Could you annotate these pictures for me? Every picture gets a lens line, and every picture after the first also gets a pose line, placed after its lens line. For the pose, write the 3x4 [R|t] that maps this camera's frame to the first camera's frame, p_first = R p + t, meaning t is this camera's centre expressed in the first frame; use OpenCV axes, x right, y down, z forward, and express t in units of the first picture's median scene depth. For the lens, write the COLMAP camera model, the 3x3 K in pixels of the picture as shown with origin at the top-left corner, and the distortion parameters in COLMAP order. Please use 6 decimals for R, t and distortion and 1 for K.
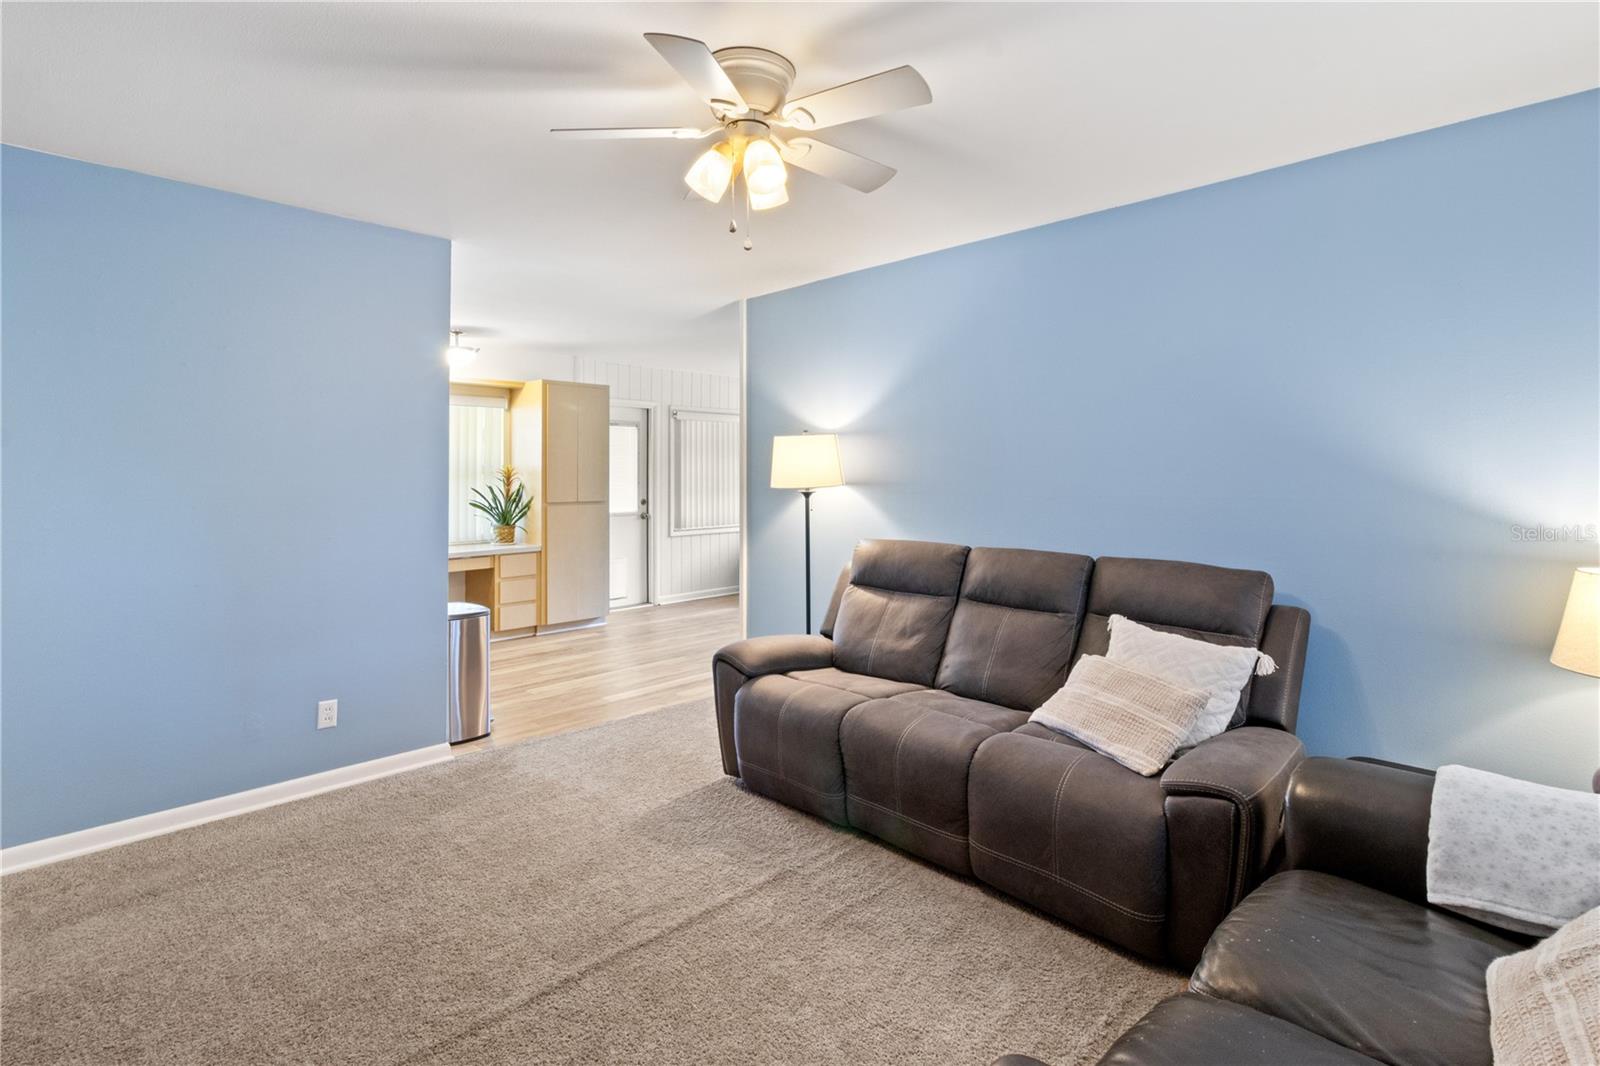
lens RADIAL K [[775.3, 0, 798.2], [0, 775.3, 466.8], [0, 0, 1]] dist [-0.000179, -0.000120]
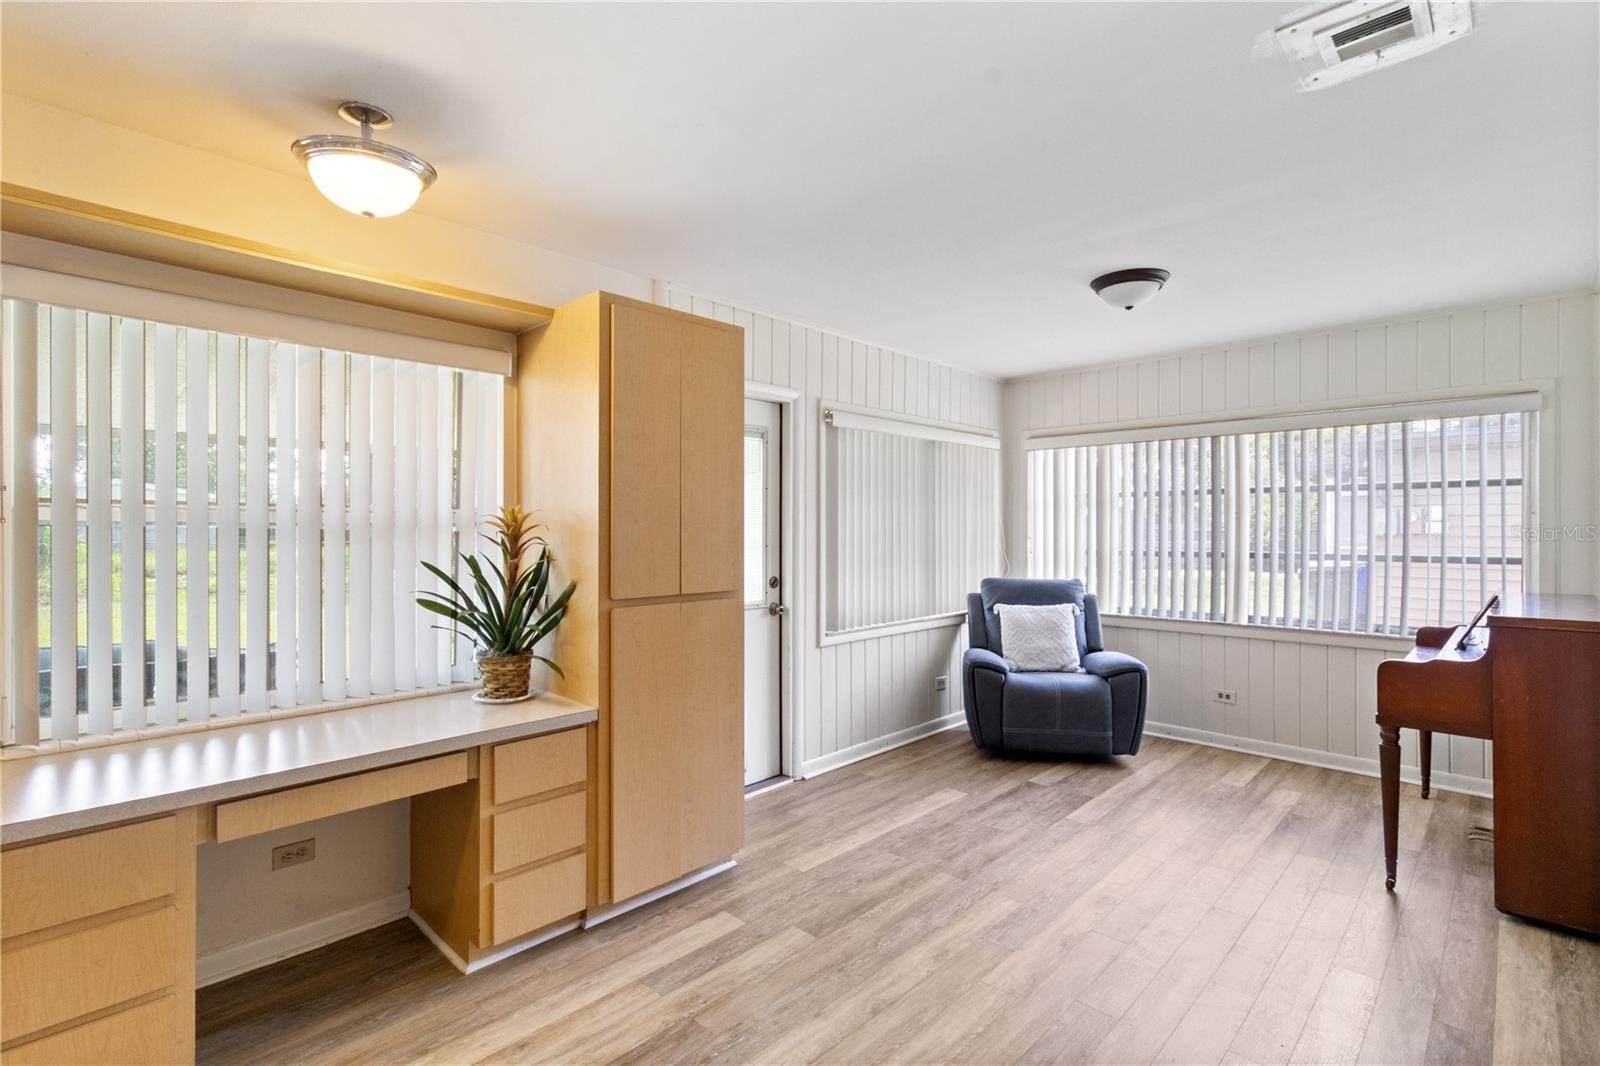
lens RADIAL K [[745.7, 0, 801.8], [0, 745.7, 530.8], [0, 0, 1]] dist [0.001408, -0.000056]
pose [[0.999858, 0.002732, 0.016647, -0.227744], [-0.002920, 0.999932, 0.011279, 0.006071], [-0.016615, -0.011326, 0.999798, 0.600865]]
